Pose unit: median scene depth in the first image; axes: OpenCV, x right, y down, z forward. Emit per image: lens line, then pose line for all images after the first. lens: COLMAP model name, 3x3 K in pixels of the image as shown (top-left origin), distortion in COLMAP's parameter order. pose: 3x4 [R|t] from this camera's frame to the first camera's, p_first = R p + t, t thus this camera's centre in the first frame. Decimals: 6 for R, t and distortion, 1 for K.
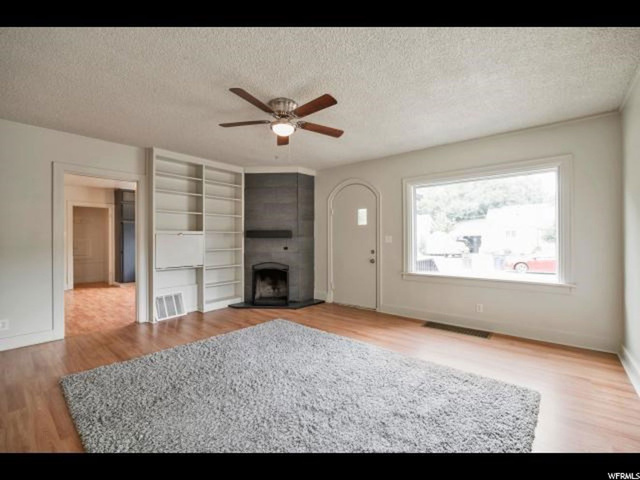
lens RADIAL K [[284.7, 0, 323.3], [0, 284.7, 239.0], [0, 0, 1]] dist [-0.005499, -0.000198]
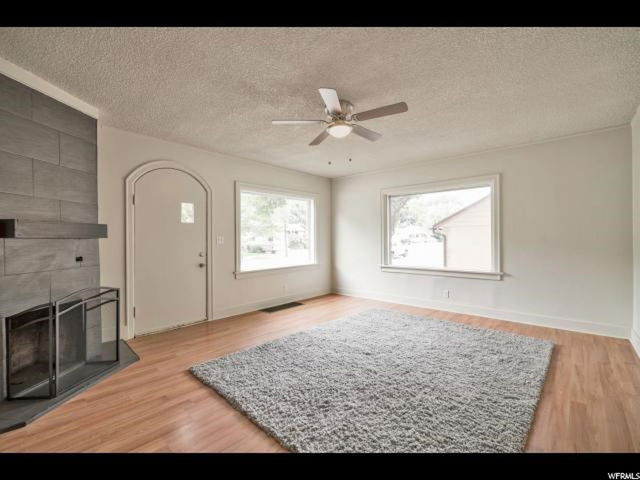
lens RADIAL K [[284.7, 0, 323.9], [0, 284.7, 237.4], [0, 0, 1]] dist [-0.005499, -0.000198]
pose [[0.033420, 0.007163, 0.999416, -0.729879], [0.010374, 0.999918, -0.007514, 0.002958], [-0.999388, 0.010619, 0.033343, 0.641209]]
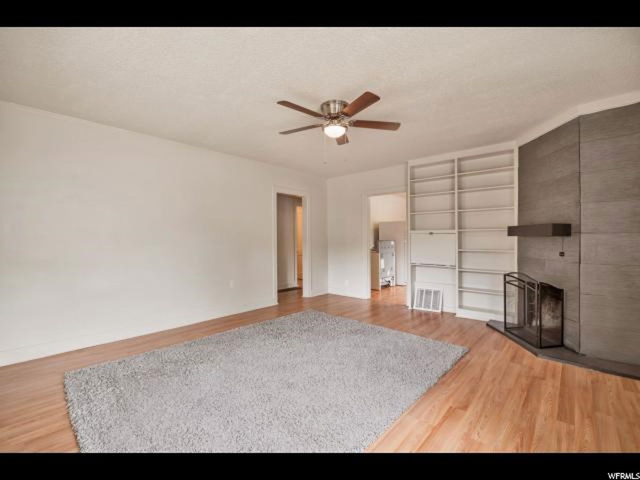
lens RADIAL K [[284.7, 0, 318.0], [0, 284.7, 239.7], [0, 0, 1]] dist [-0.005499, -0.000198]
pose [[-0.040393, 0.008743, -0.999146, 0.551880], [0.001789, 0.999961, 0.008678, -0.003375], [0.999182, -0.001437, -0.040407, 0.611877]]
